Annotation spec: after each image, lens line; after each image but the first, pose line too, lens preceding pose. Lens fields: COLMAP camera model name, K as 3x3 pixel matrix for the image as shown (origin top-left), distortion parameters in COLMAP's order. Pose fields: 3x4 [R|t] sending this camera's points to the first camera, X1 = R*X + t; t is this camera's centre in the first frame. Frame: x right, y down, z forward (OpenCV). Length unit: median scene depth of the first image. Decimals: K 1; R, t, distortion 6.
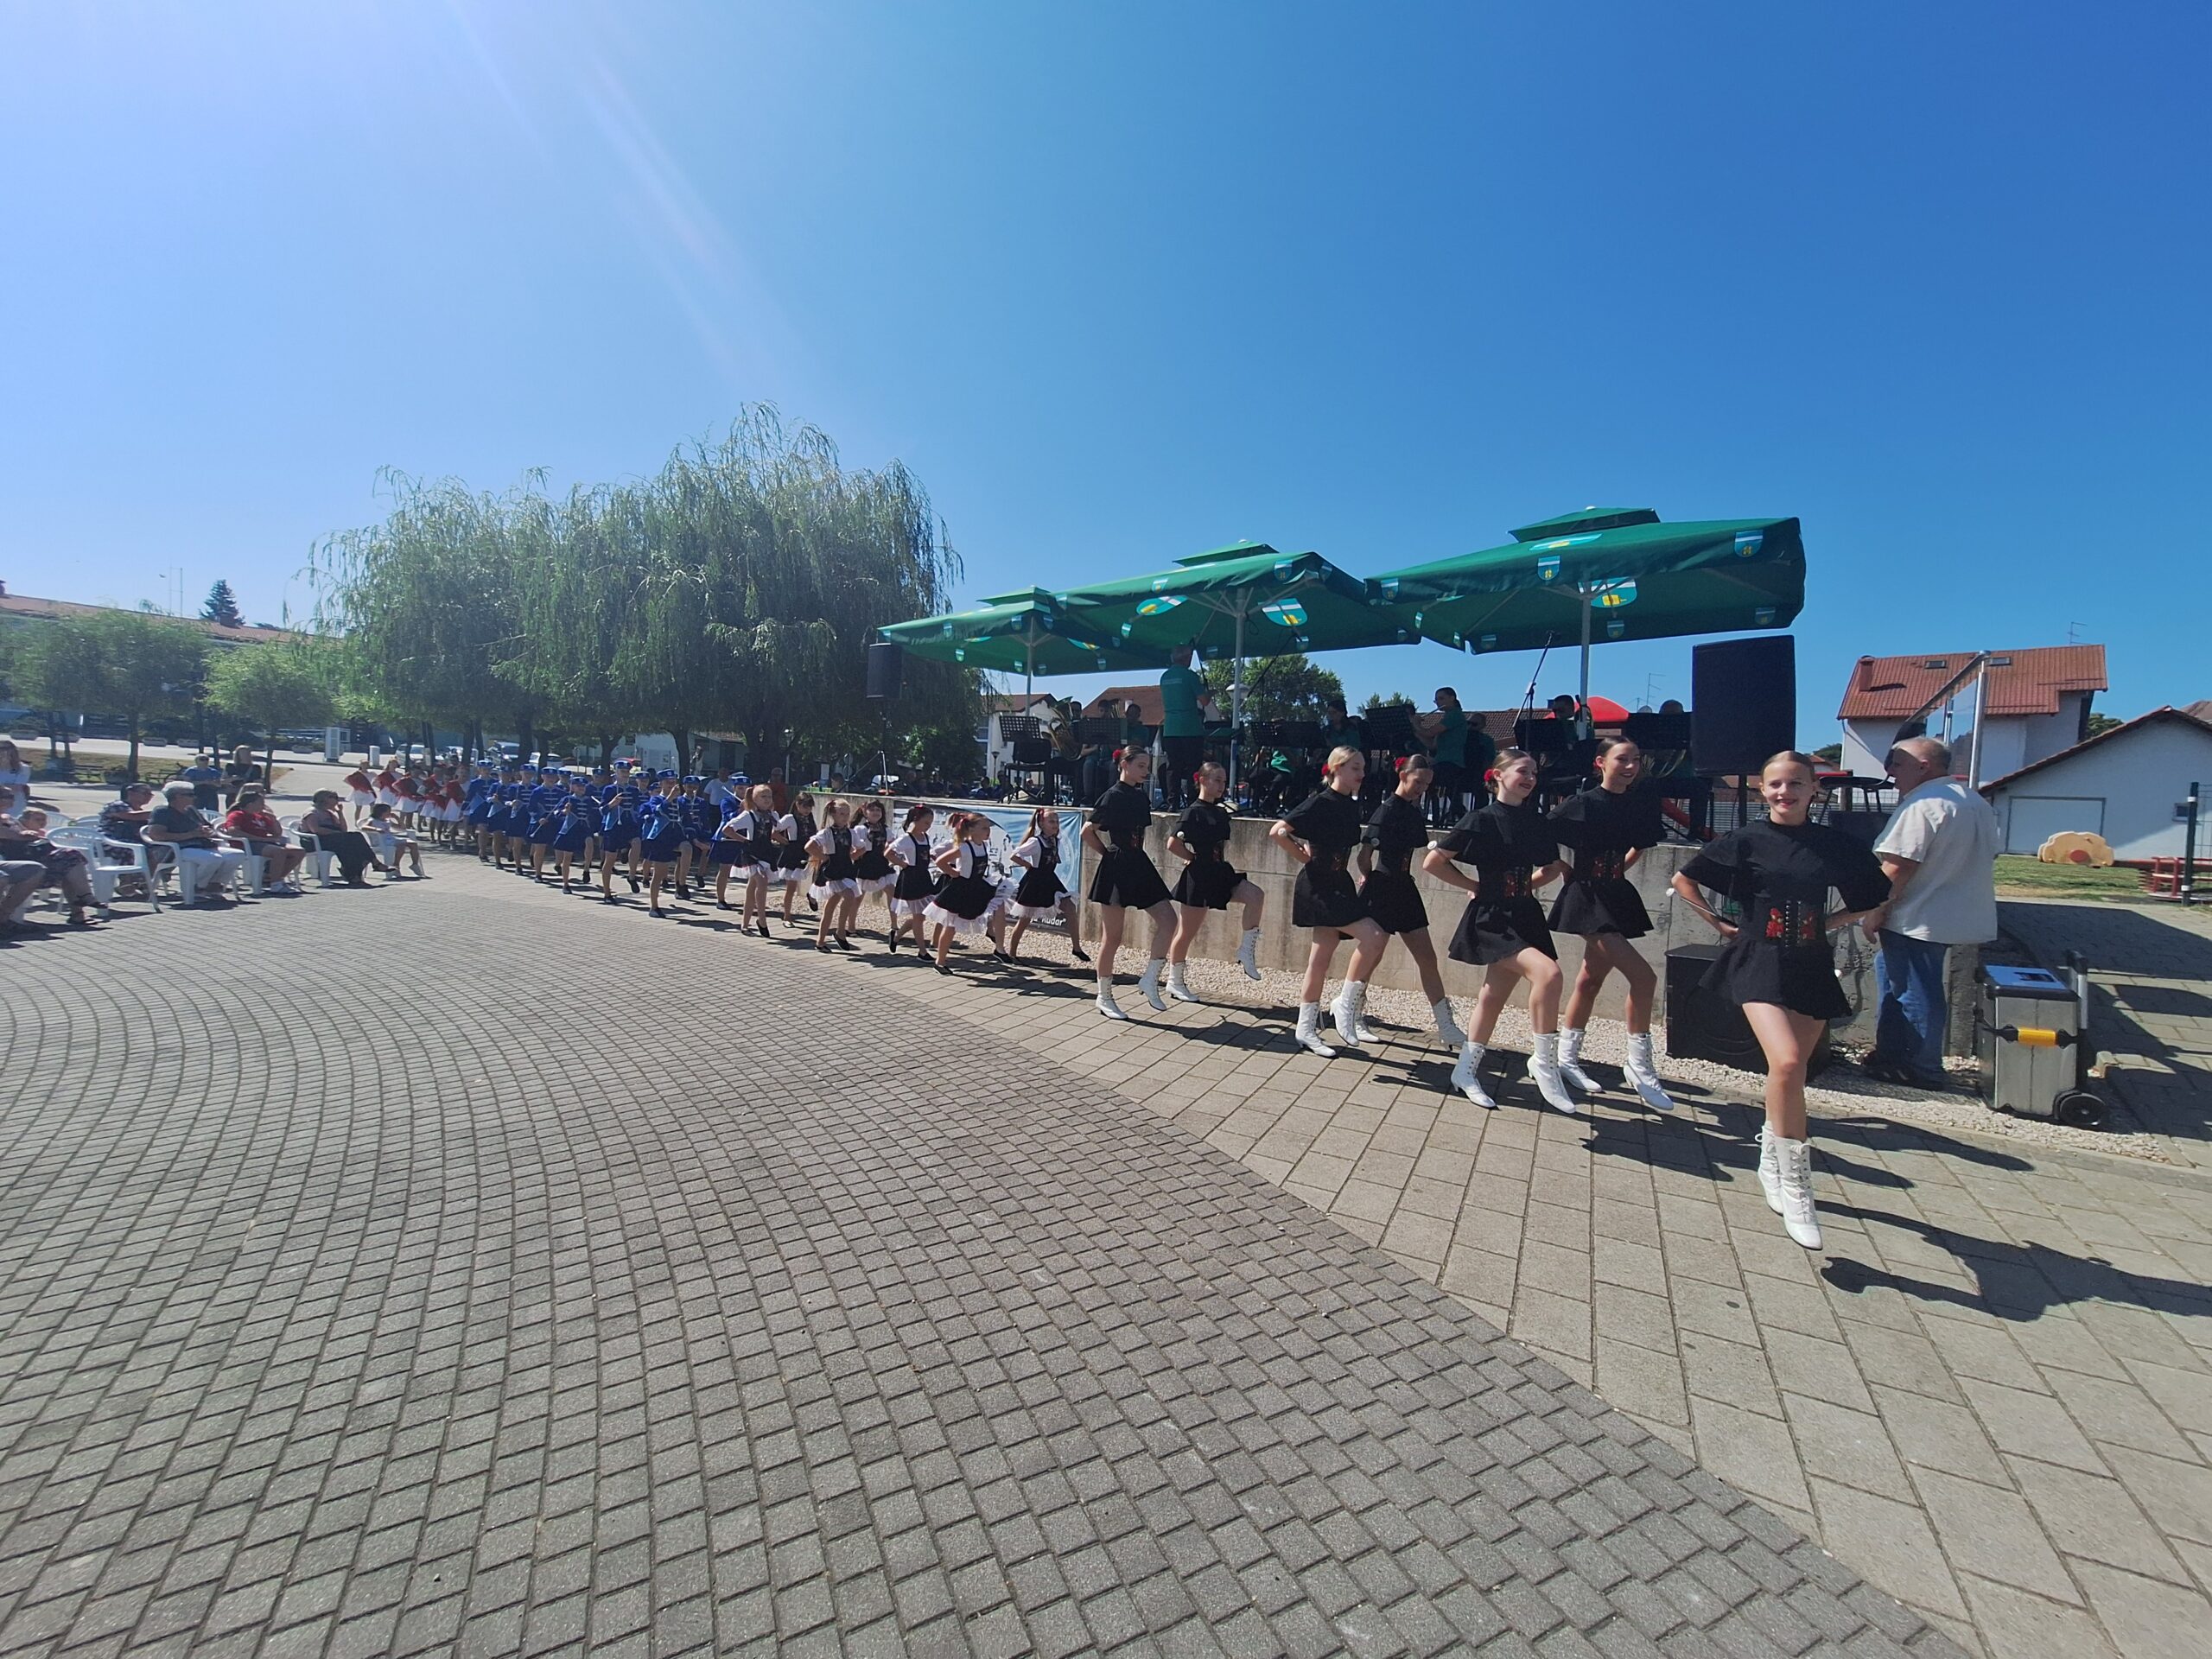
lens RADIAL K [[884.0, 0, 1096.4], [0, 884.0, 834.8], [0, 0, 1]] dist [0.001855, -0.000346]
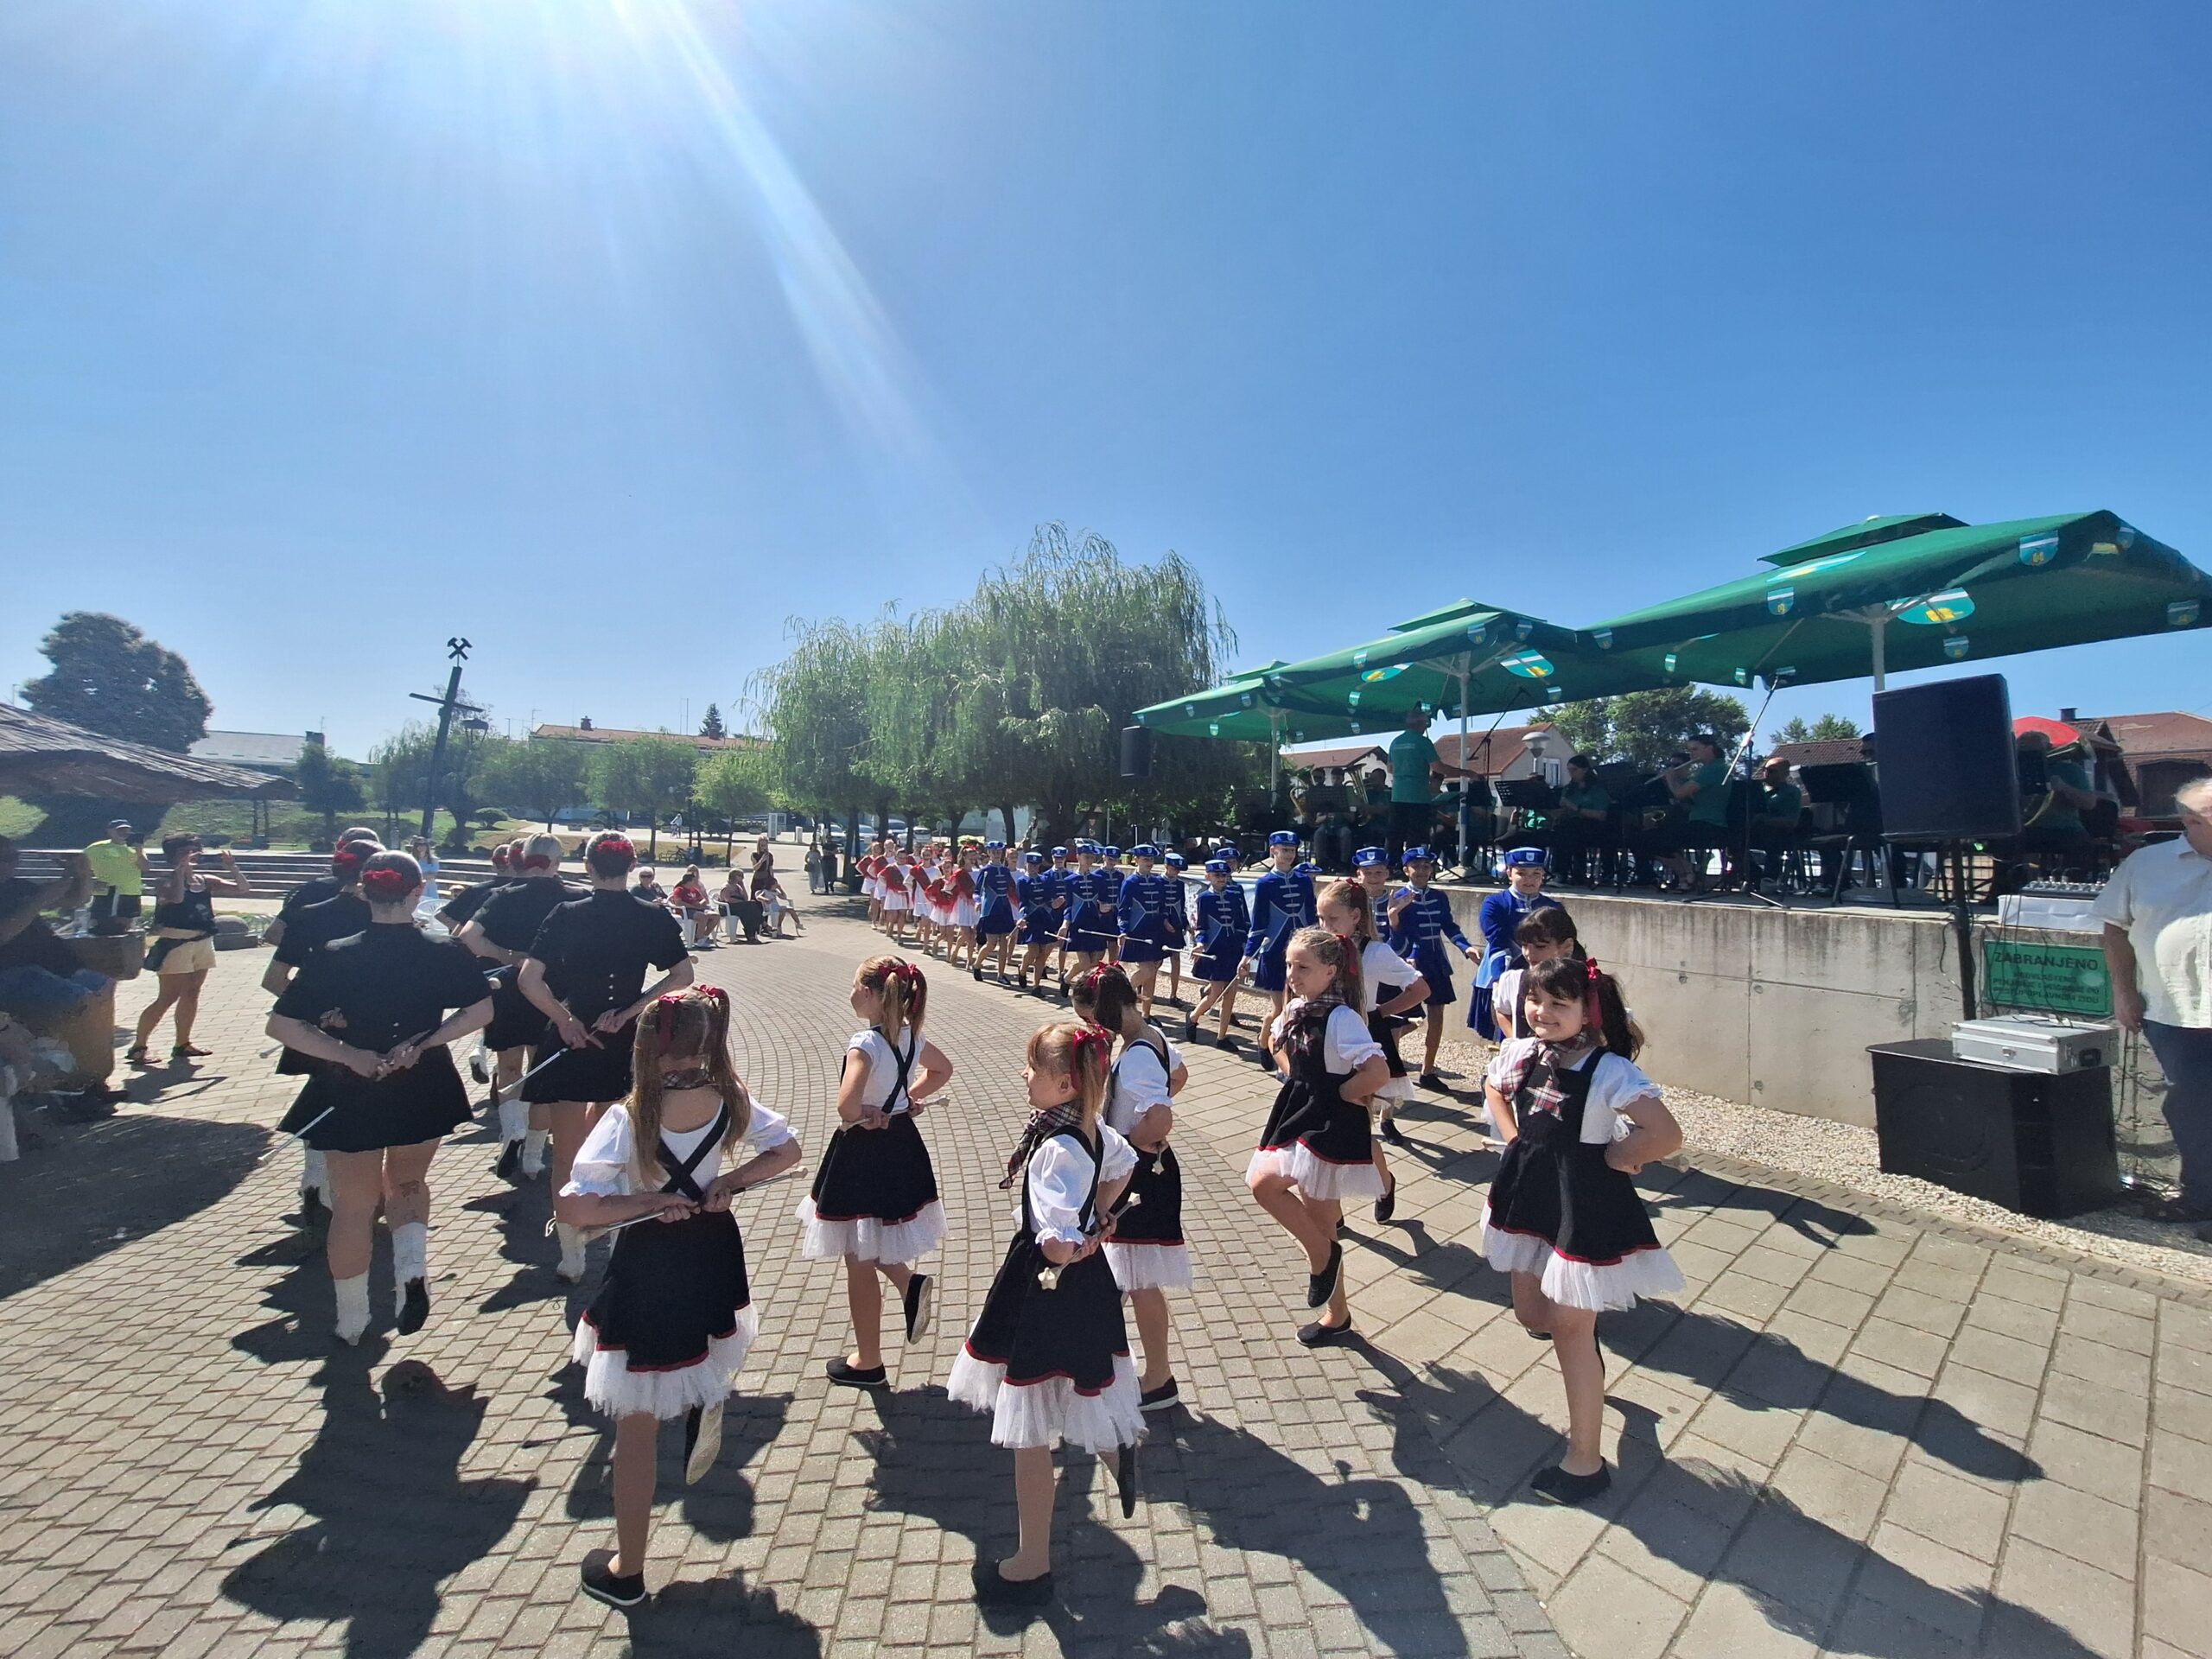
lens RADIAL K [[896.3, 0, 1093.8], [0, 896.3, 831.4], [0, 0, 1]] dist [-0.001032, 0.000345]
pose [[0.928080, -0.032022, -0.371001, 0.096477], [0.006131, 0.997475, -0.070759, -0.006362], [0.372330, 0.063395, 0.925933, -0.033797]]
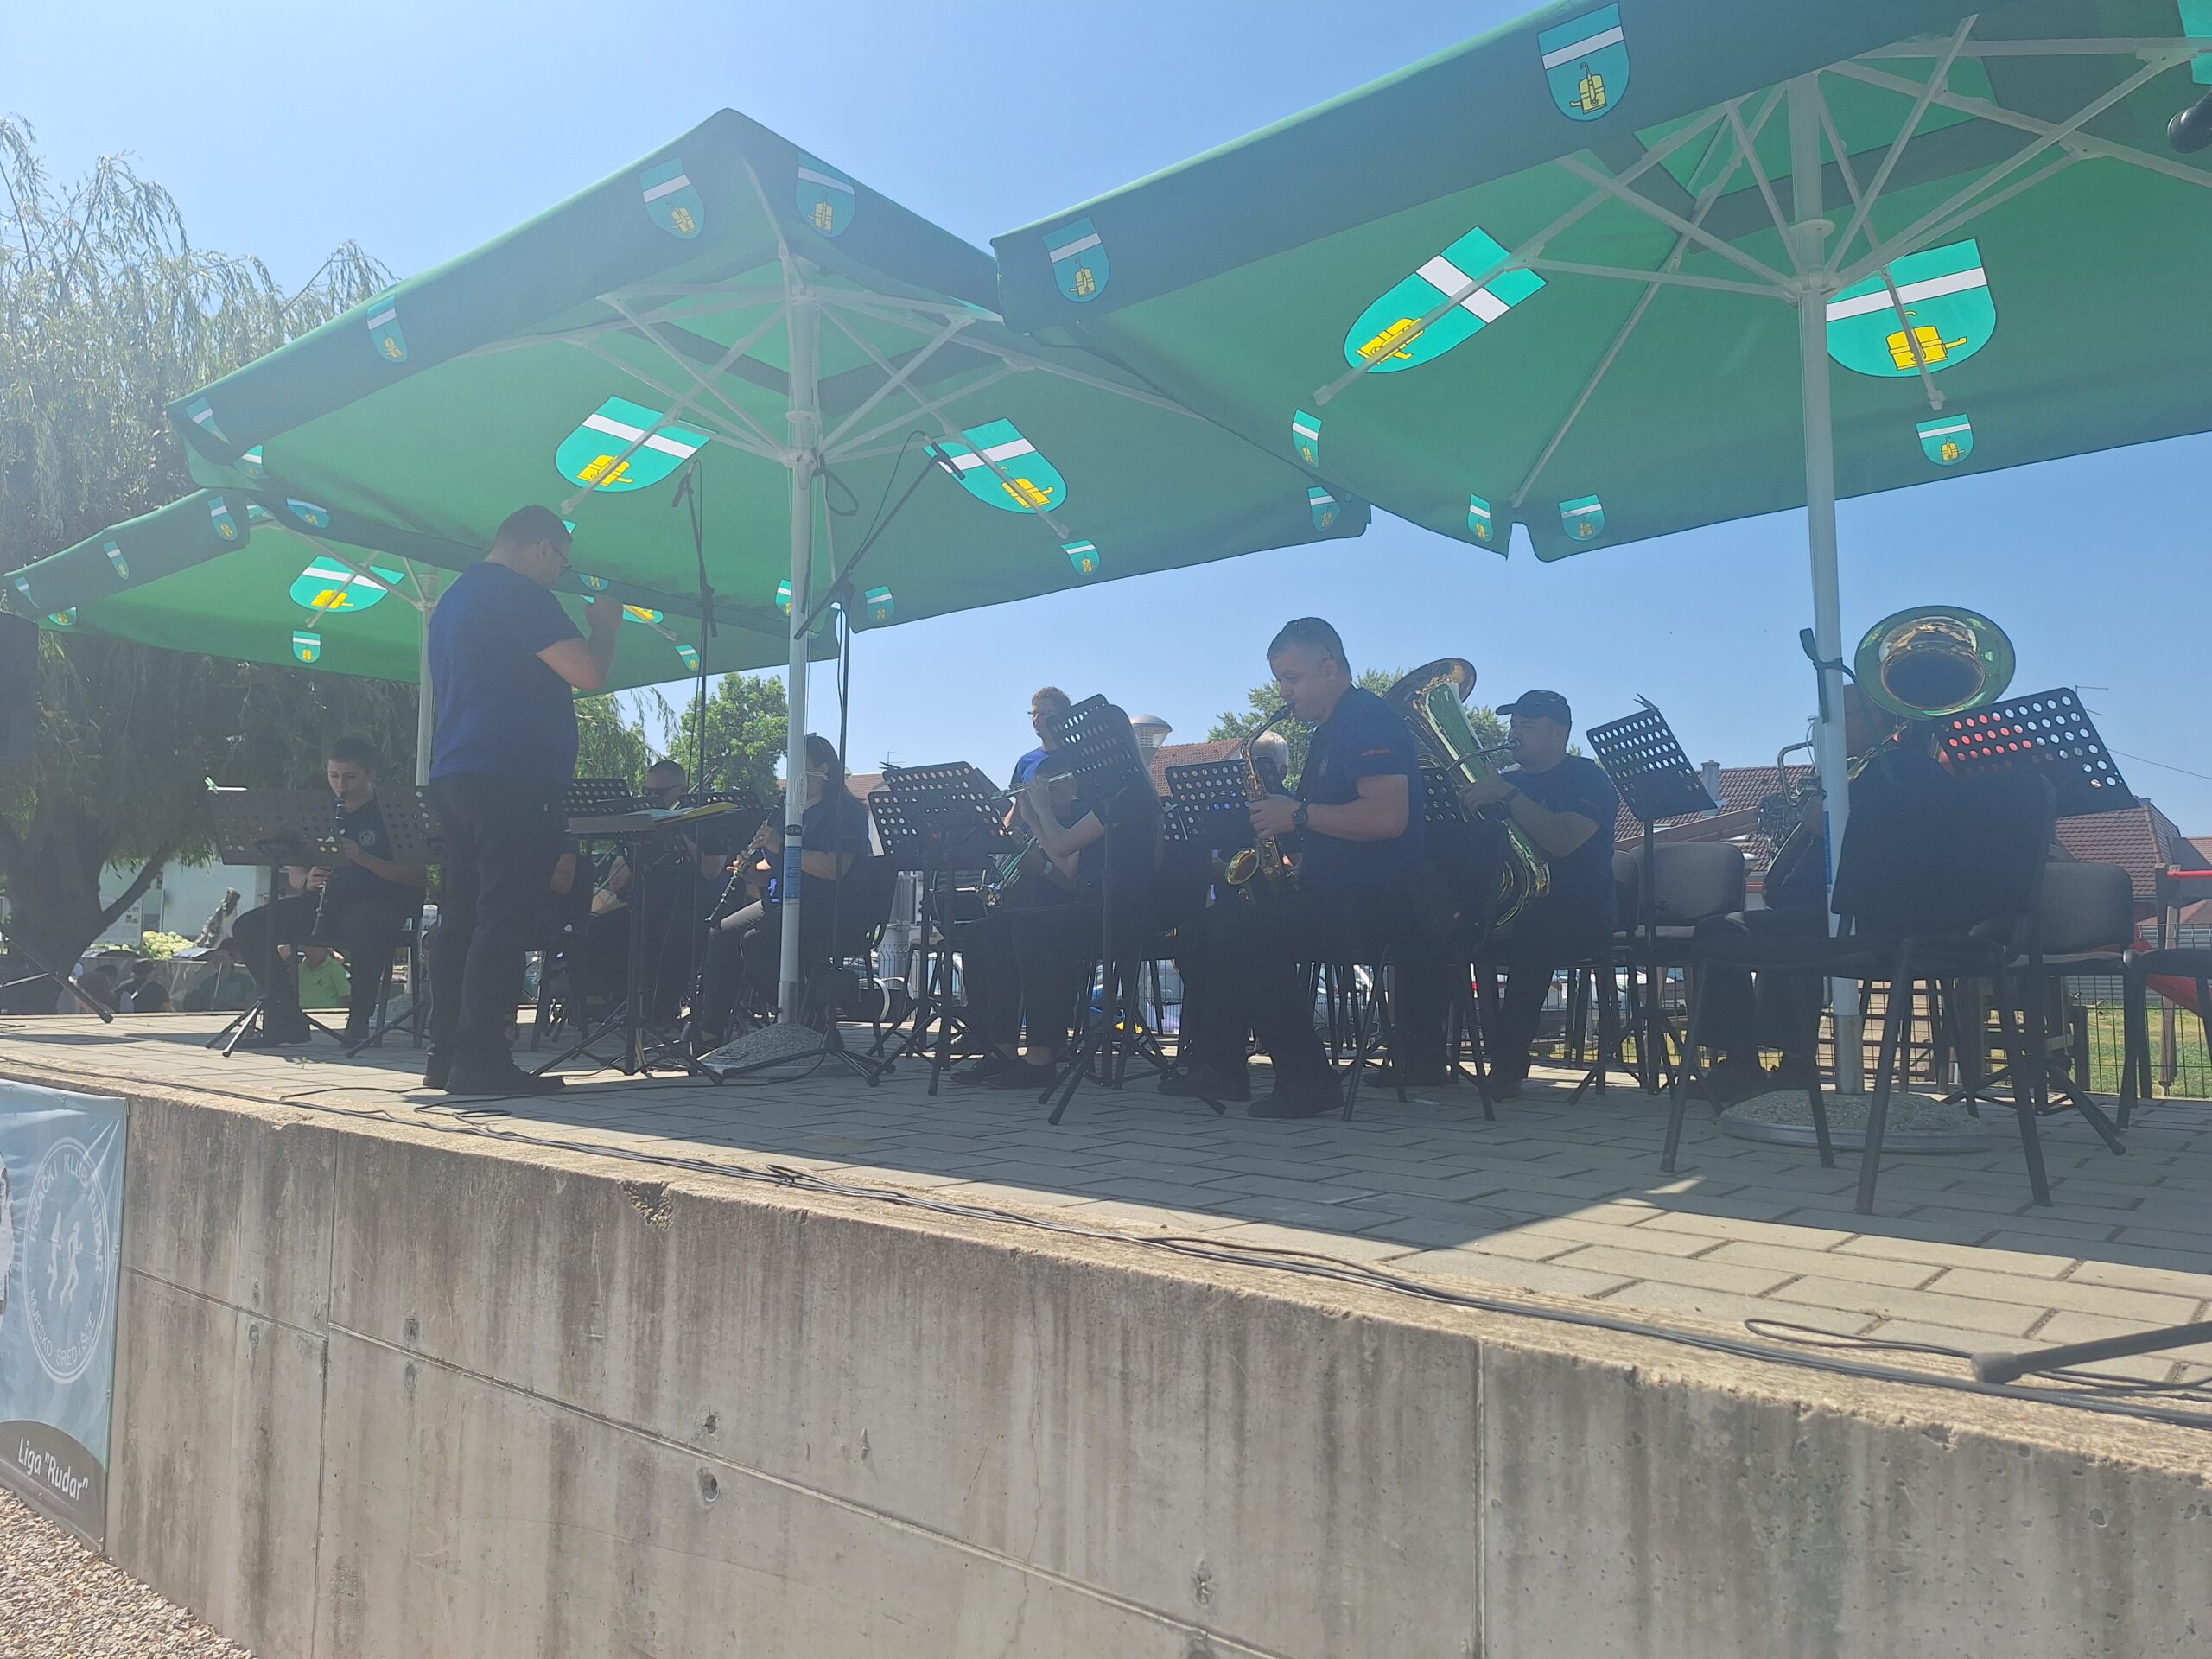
lens RADIAL K [[1545.3, 0, 1139.0], [0, 1545.3, 862.2], [0, 0, 1]] dist [0.074792, -0.082746]
pose [[0.999342, -0.034926, 0.009775, 0.185231], [0.035724, 0.994428, -0.099179, -0.024706], [-0.006257, 0.099463, 0.995022, 0.292332]]
